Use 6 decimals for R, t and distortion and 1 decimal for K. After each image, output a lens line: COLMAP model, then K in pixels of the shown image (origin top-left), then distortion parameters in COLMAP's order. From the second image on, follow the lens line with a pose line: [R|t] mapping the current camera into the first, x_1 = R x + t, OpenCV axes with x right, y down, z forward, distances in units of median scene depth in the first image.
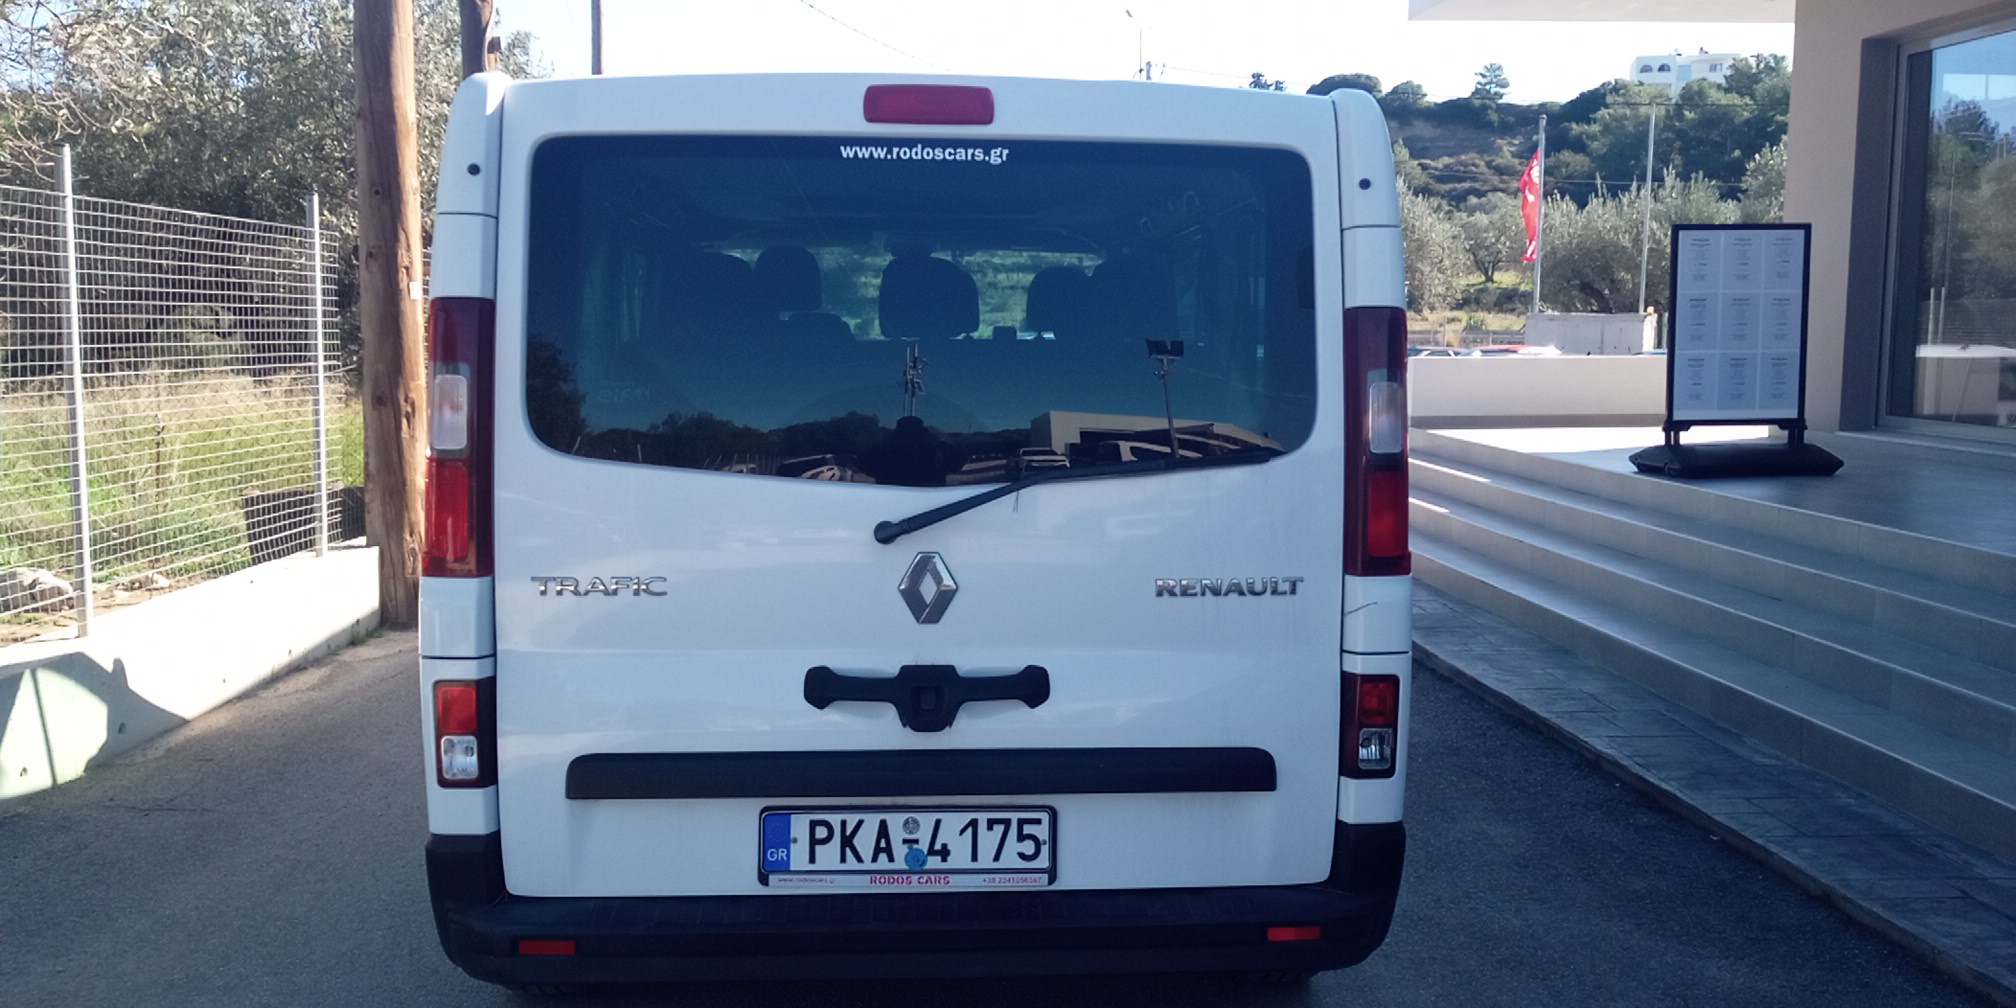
lens RADIAL K [[1693.6, 0, 1004.2], [0, 1693.6, 480.6], [0, 0, 1]] dist [0.143378, -0.245704]
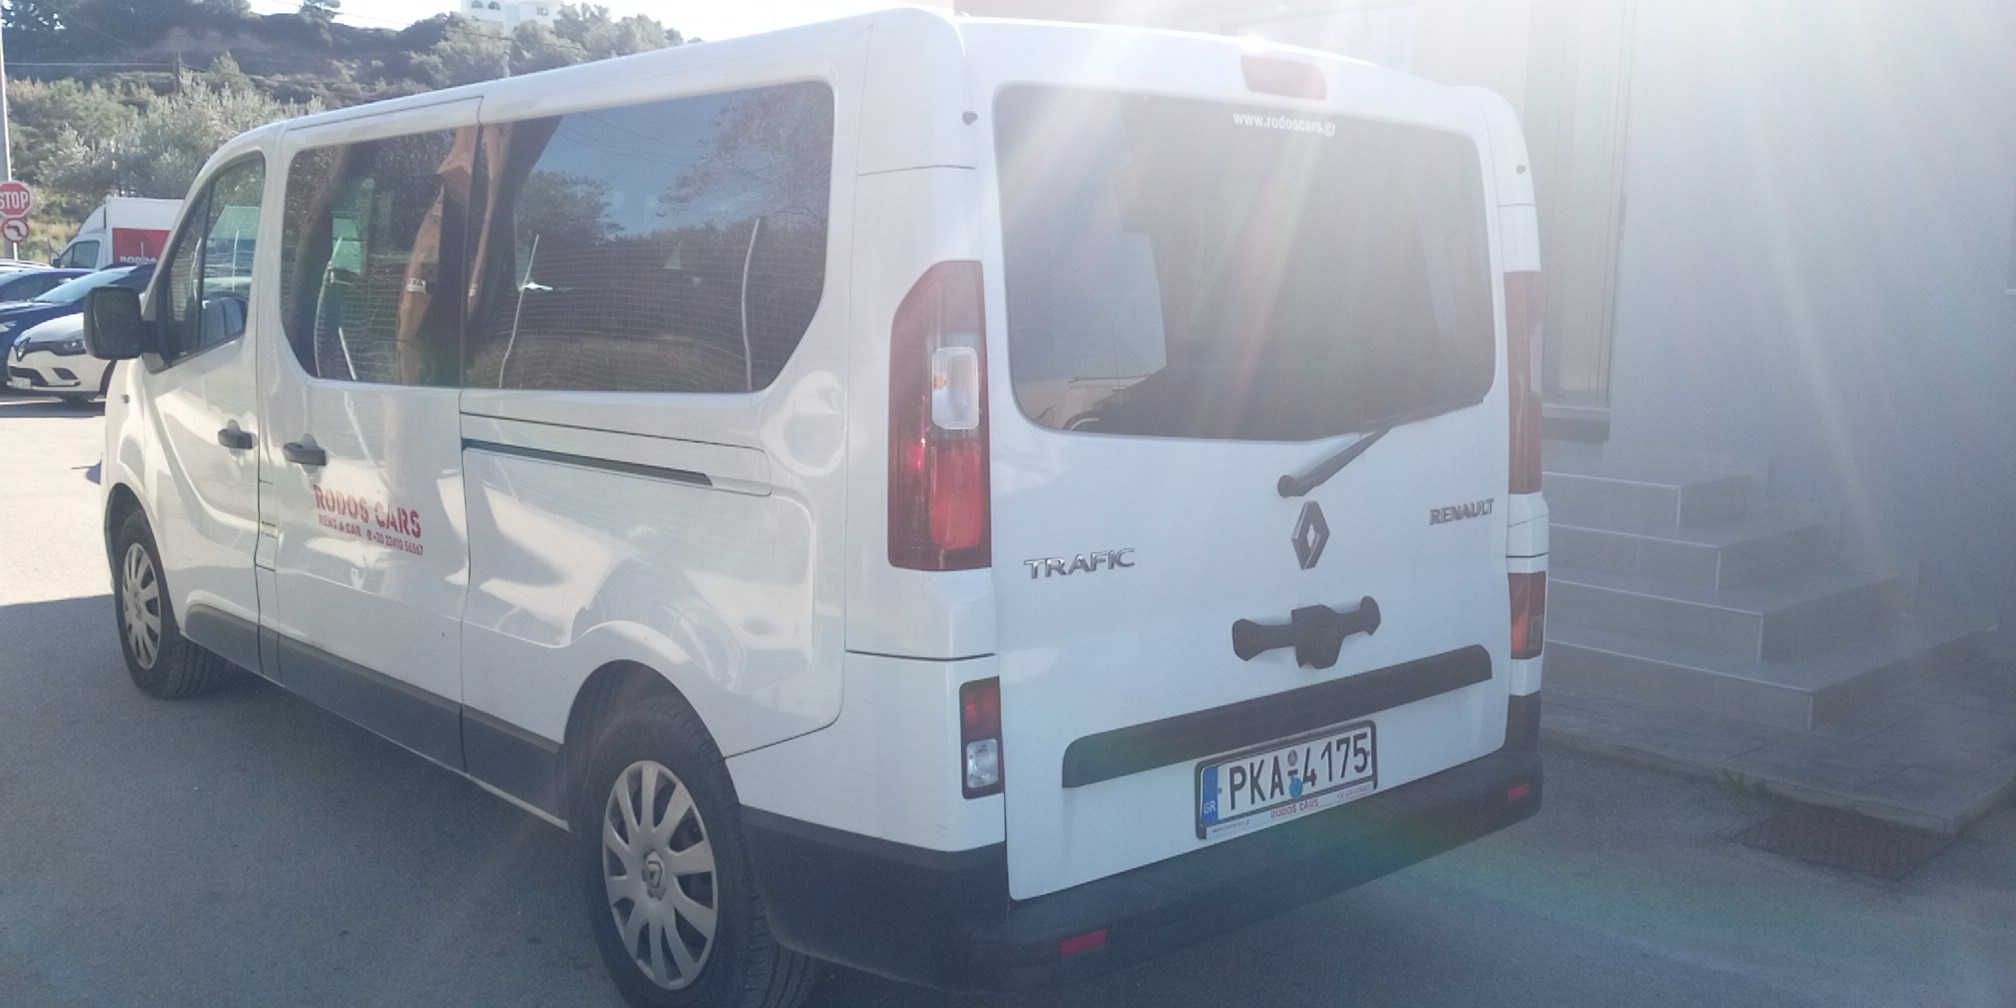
lens RADIAL K [[1693.6, 0, 1004.2], [0, 1693.6, 480.6], [0, 0, 1]] dist [0.143378, -0.245704]
pose [[0.780448, -0.070559, 0.621226, -0.823972], [0.046034, 0.997400, 0.055451, -0.037582], [-0.623523, -0.014679, 0.781667, 0.270967]]
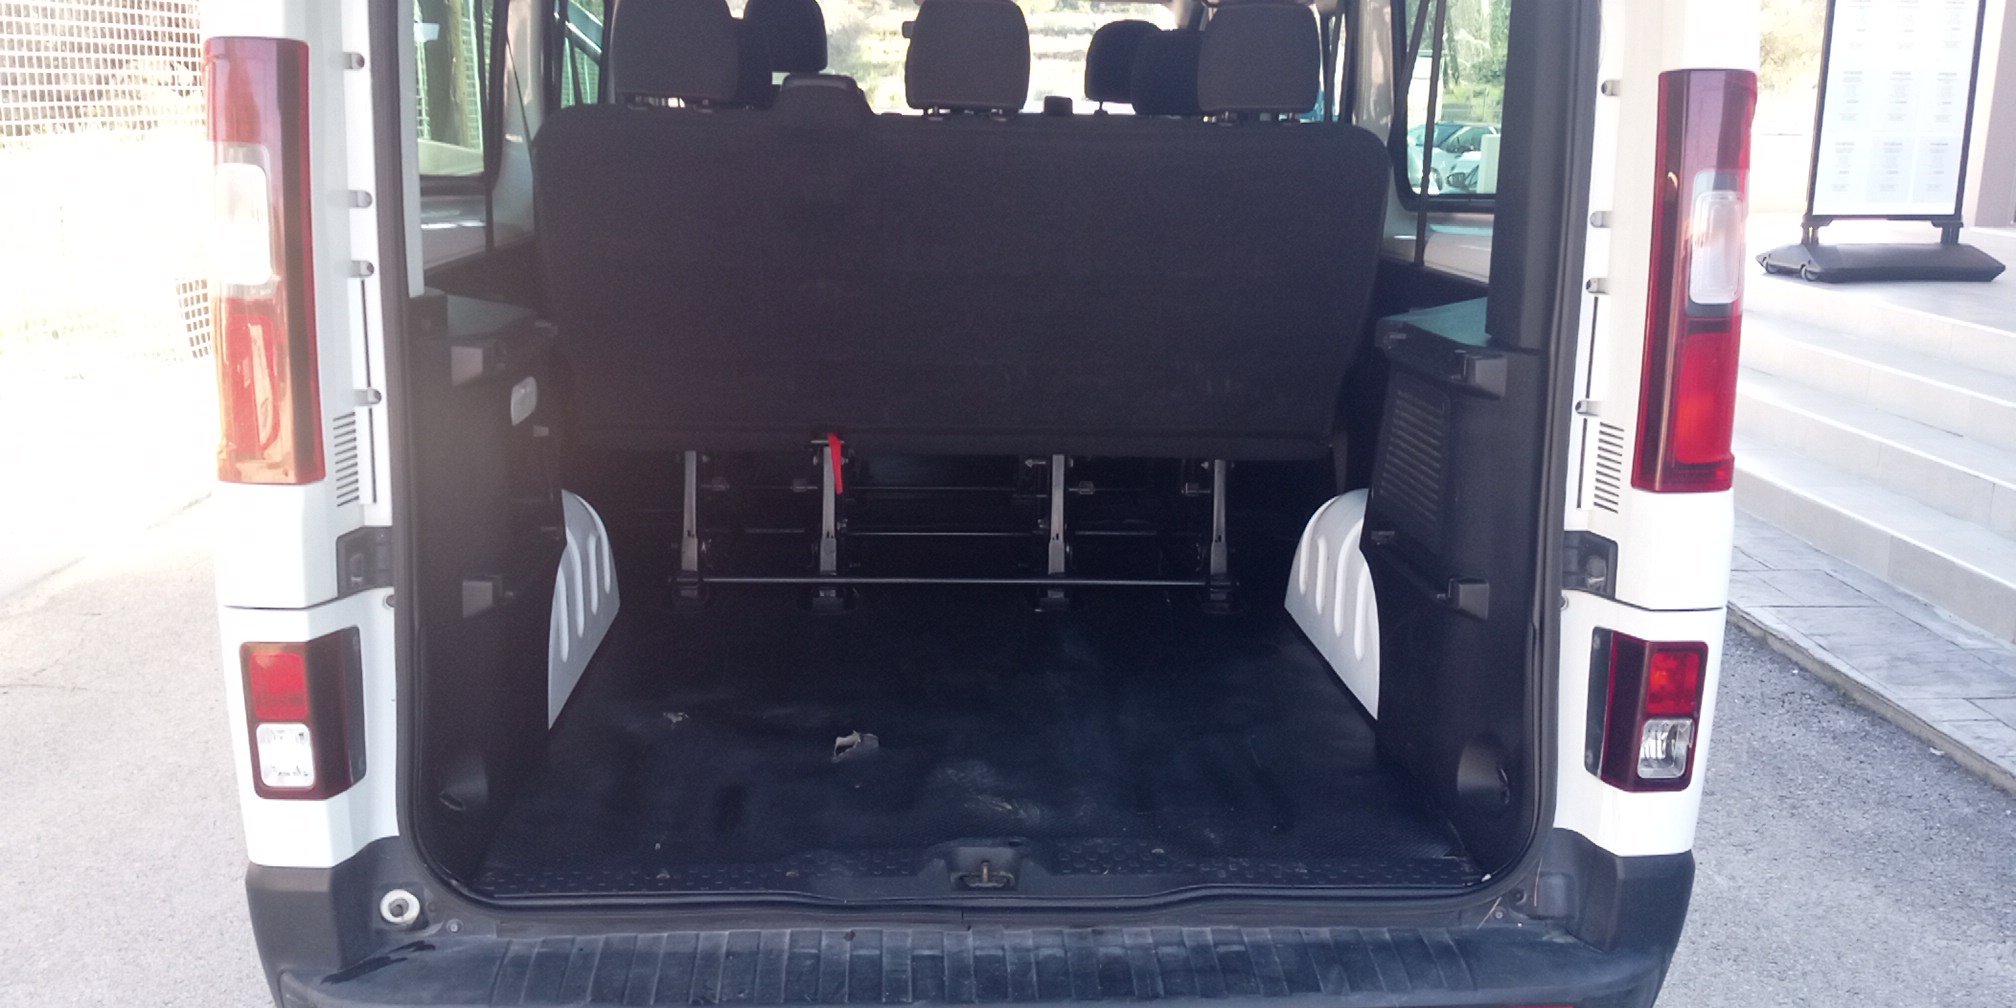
lens RADIAL K [[1693.6, 0, 1004.2], [0, 1693.6, 480.6], [0, 0, 1]] dist [0.143378, -0.245704]
pose [[0.999916, 0.012864, -0.001651, -0.040735], [-0.012537, 0.991334, 0.130770, -0.031398], [0.003319, -0.130738, 0.991411, 0.344156]]
